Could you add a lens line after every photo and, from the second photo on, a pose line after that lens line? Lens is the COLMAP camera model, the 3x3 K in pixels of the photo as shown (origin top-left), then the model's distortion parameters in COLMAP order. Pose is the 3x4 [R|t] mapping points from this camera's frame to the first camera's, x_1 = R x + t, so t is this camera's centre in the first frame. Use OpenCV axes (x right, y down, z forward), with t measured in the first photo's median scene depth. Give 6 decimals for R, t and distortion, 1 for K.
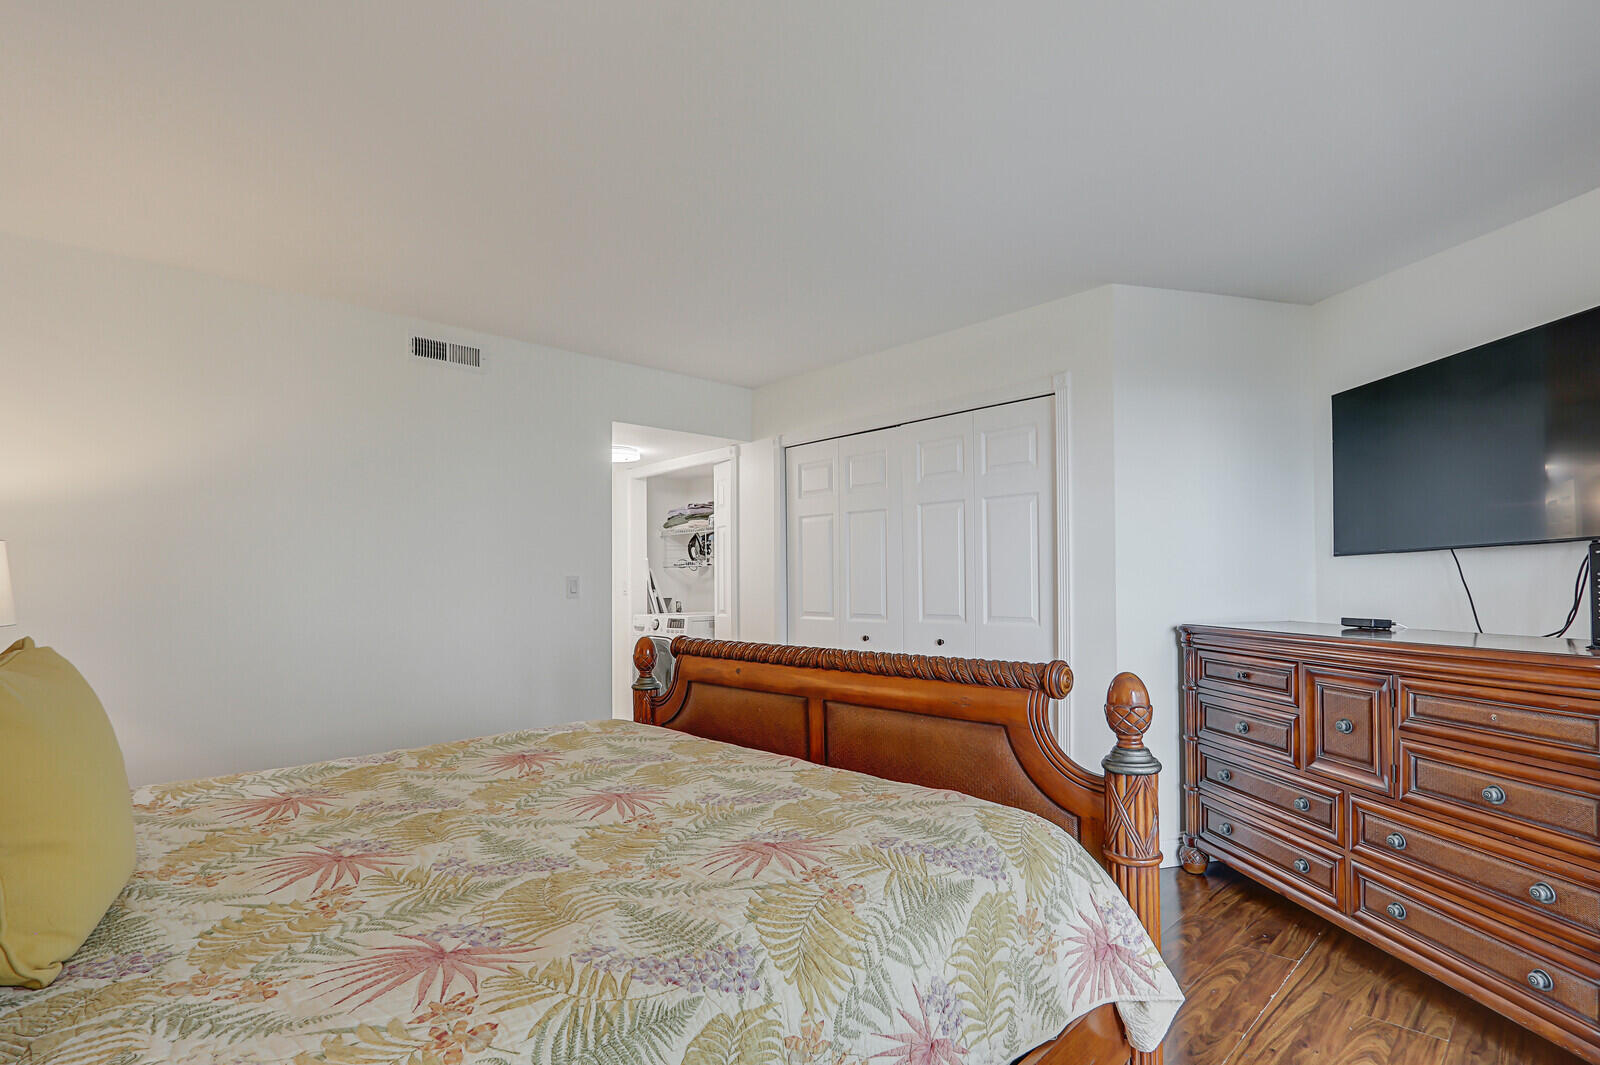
lens RADIAL K [[756.3, 0, 794.4], [0, 756.3, 566.9], [0, 0, 1]] dist [0.001463, 0.000332]
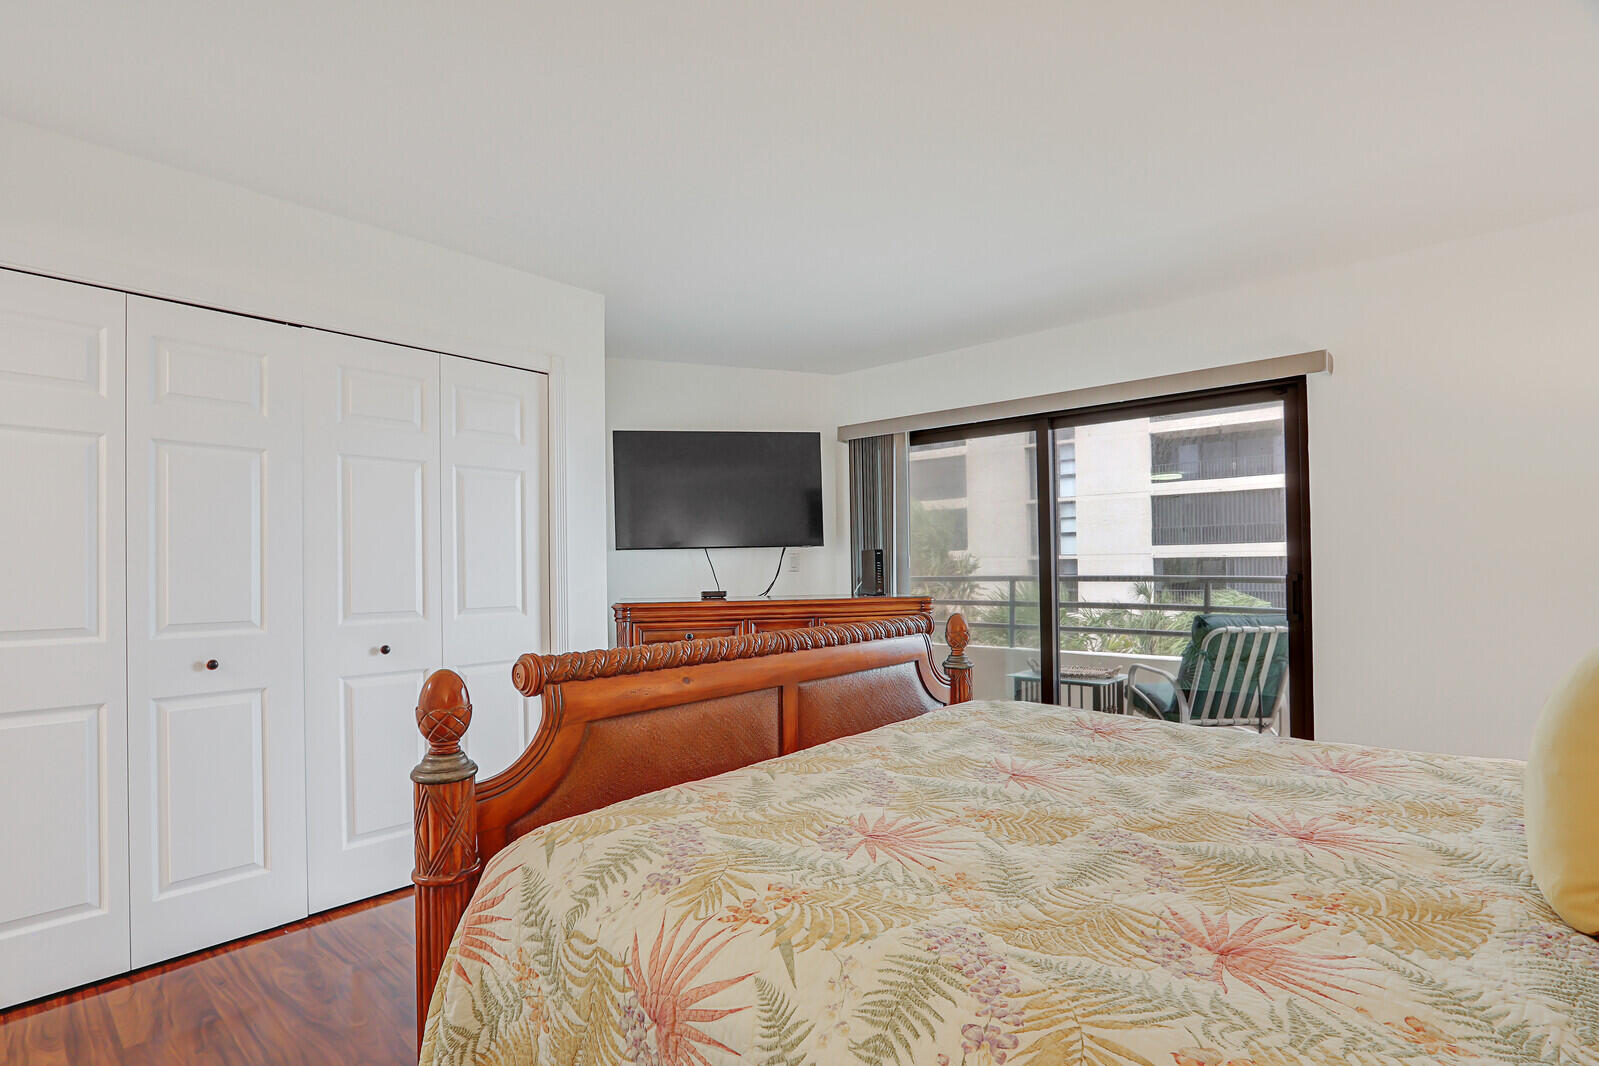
lens RADIAL K [[755.8, 0, 793.9], [0, 755.8, 567.4], [0, 0, 1]] dist [0.001463, 0.000332]
pose [[-0.050592, 0.010120, 0.998668, -0.709387], [-0.006726, 0.999923, -0.010473, 0.031891], [-0.998697, -0.007247, -0.050520, 0.817203]]
